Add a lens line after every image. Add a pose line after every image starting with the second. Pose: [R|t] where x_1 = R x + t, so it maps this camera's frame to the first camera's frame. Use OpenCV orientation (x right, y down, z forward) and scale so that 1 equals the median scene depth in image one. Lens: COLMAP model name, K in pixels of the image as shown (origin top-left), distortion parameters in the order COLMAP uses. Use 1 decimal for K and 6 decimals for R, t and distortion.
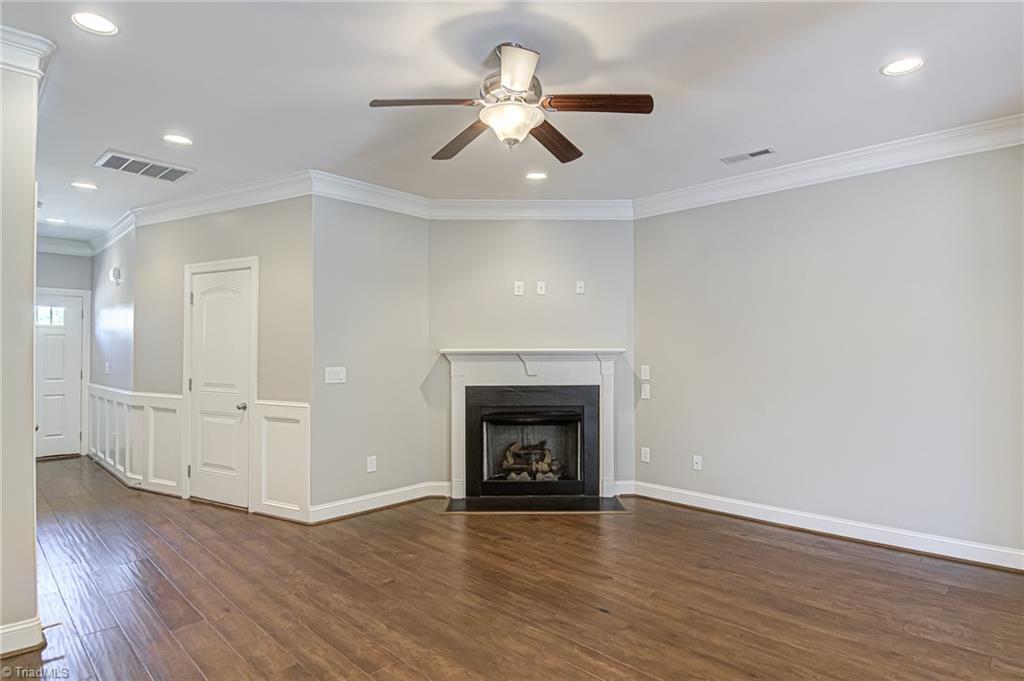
lens RADIAL K [[545.0, 0, 503.4], [0, 545.0, 345.2], [0, 0, 1]] dist [-0.007198, -0.010455]
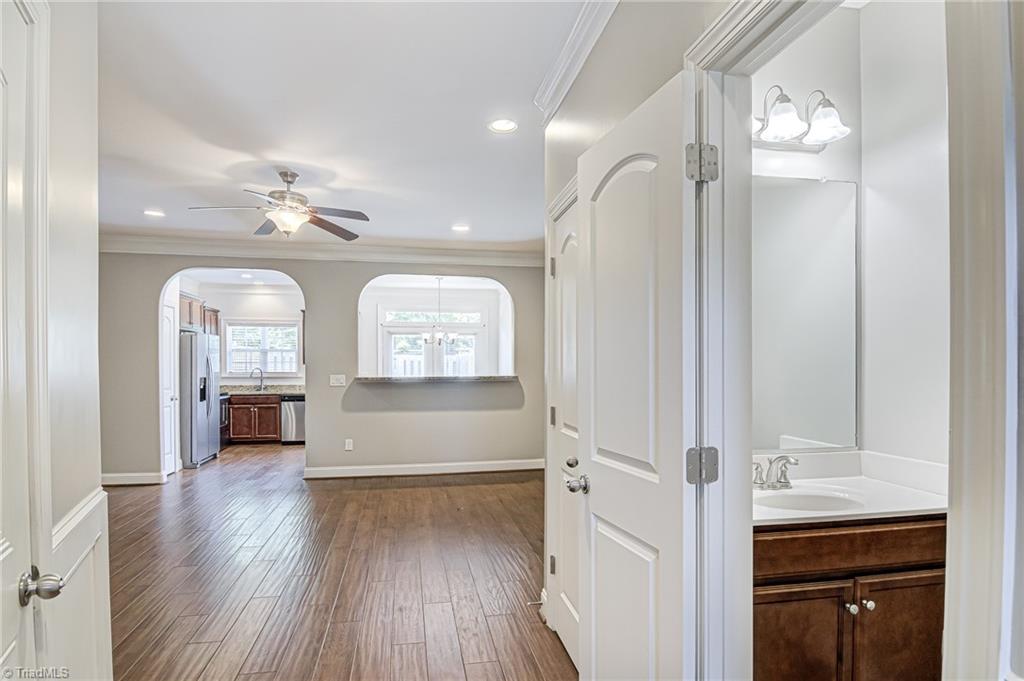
lens RADIAL K [[545.0, 0, 513.1], [0, 545.0, 370.3], [0, 0, 1]] dist [-0.007198, -0.010455]
pose [[-0.828112, 0.000872, 0.560562, -0.709299], [-0.002117, 0.999987, -0.004684, 0.016977], [-0.560559, -0.005066, -0.828099, 0.971176]]
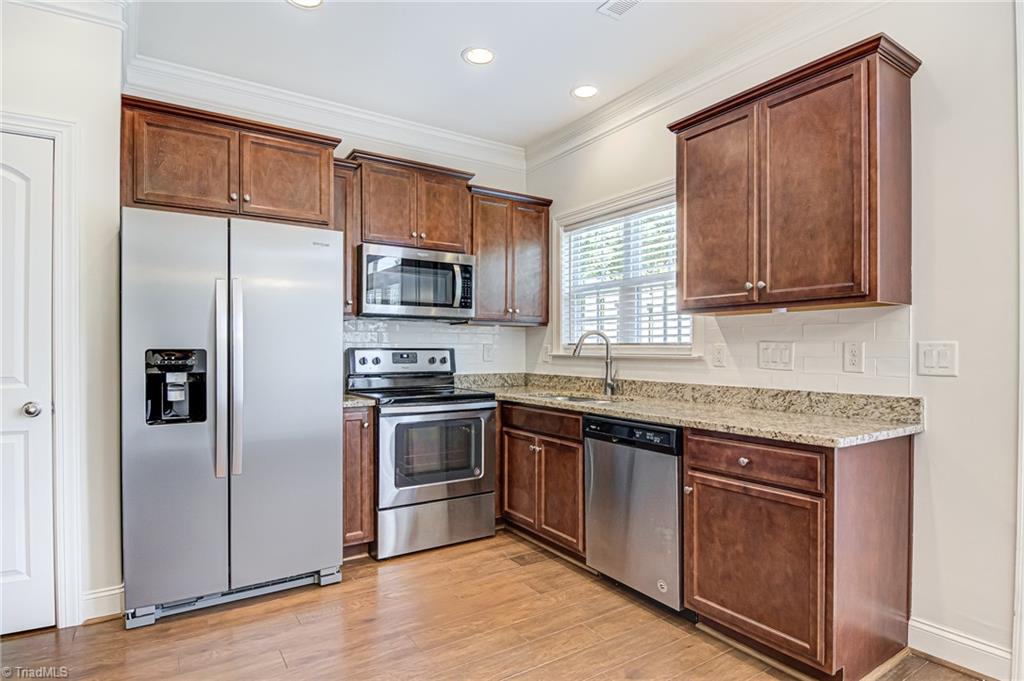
lens RADIAL K [[545.0, 0, 515.9], [0, 545.0, 354.7], [0, 0, 1]] dist [-0.007198, -0.010455]
pose [[0.210732, -0.005626, 0.977528, 0.379032], [-0.017254, 0.999806, 0.009474, 0.027120], [-0.977392, -0.018863, 0.210594, -0.128222]]
